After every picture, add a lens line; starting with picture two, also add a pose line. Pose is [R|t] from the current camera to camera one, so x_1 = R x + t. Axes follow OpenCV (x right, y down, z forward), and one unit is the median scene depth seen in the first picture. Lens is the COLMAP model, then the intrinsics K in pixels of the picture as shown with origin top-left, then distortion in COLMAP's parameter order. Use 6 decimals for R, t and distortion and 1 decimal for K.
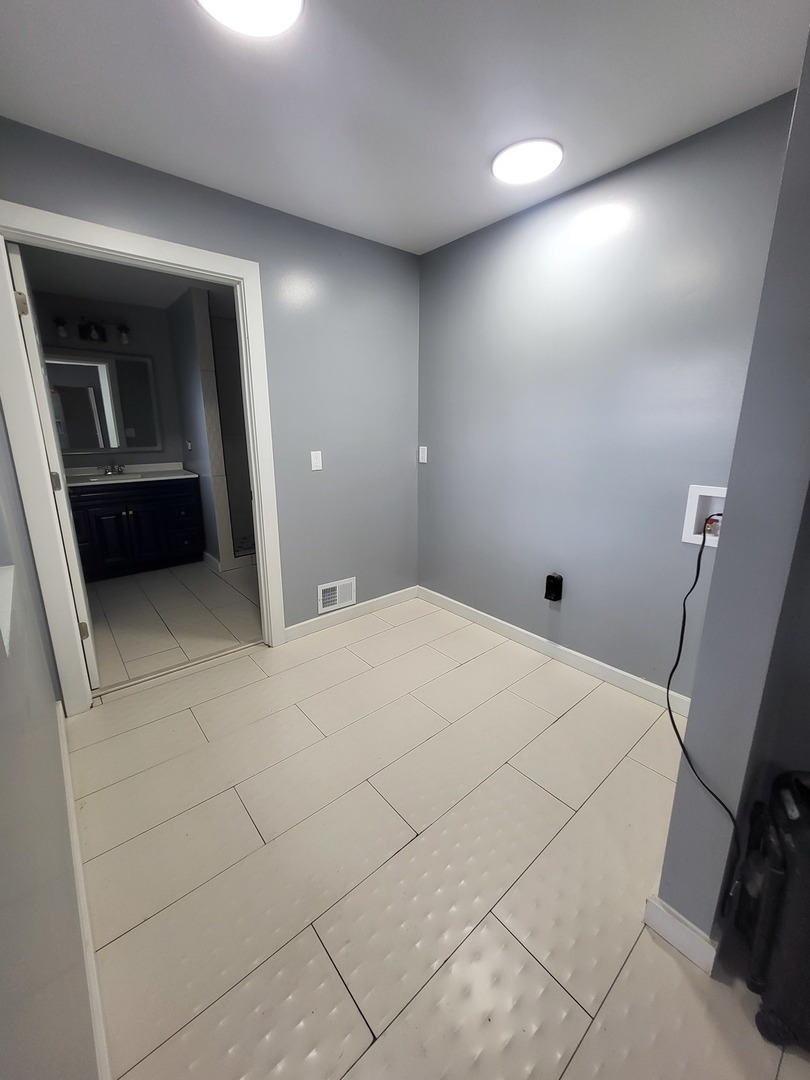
lens RADIAL K [[427.0, 0, 403.9], [0, 427.0, 537.7], [0, 0, 1]] dist [0.002217, 0.000013]
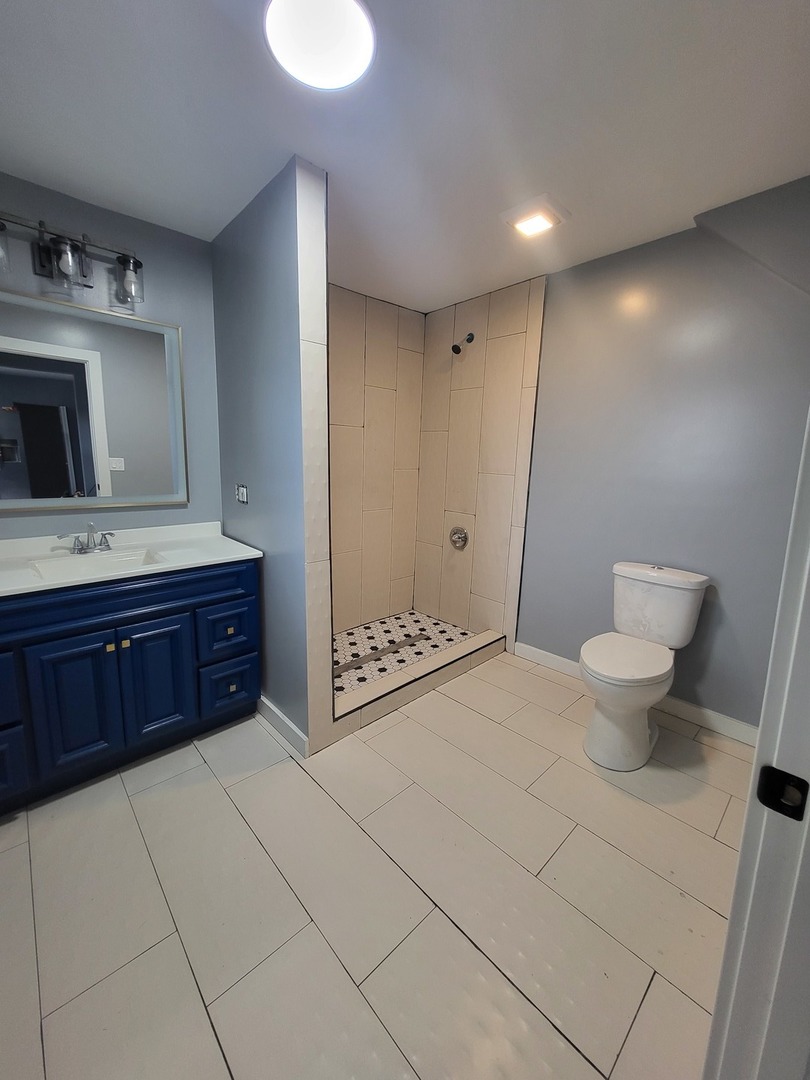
lens RADIAL K [[427.0, 0, 406.4], [0, 427.0, 534.8], [0, 0, 1]] dist [0.002217, 0.000013]
pose [[0.998705, 0.003684, 0.050740, -0.348836], [0.000730, 0.996235, -0.086697, -0.127832], [-0.050868, 0.086621, 0.994942, 0.500910]]
